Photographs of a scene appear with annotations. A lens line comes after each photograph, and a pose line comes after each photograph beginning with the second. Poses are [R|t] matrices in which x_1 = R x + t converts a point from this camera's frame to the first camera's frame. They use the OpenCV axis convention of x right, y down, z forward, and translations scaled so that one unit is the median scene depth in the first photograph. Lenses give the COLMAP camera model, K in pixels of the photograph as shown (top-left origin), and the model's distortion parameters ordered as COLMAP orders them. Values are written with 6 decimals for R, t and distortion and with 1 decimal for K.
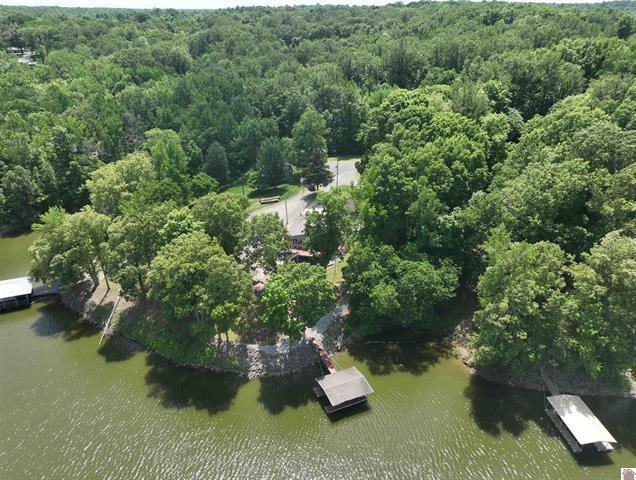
lens RADIAL K [[483.2, 0, 320.8], [0, 483.2, 241.7], [0, 0, 1]] dist [0.000114, 0.022130]
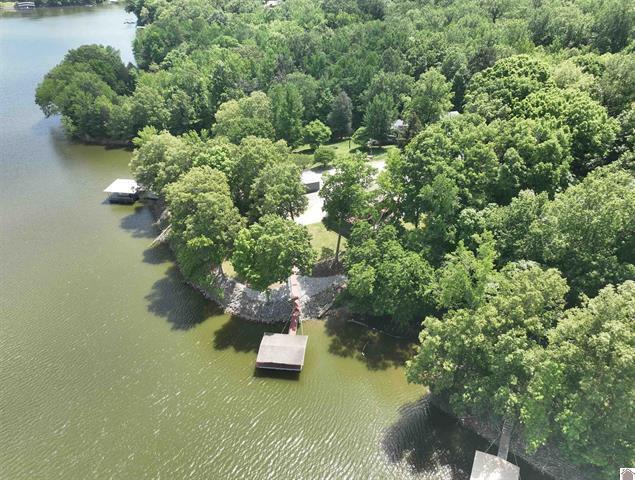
lens RADIAL K [[482.4, 0, 319.2], [0, 482.4, 236.6], [0, 0, 1]] dist [0.000114, 0.022130]
pose [[0.861628, 0.259102, -0.436422, 0.434144], [-0.224431, 0.965744, 0.130264, -0.062236], [0.455223, -0.014293, 0.890263, 0.140390]]
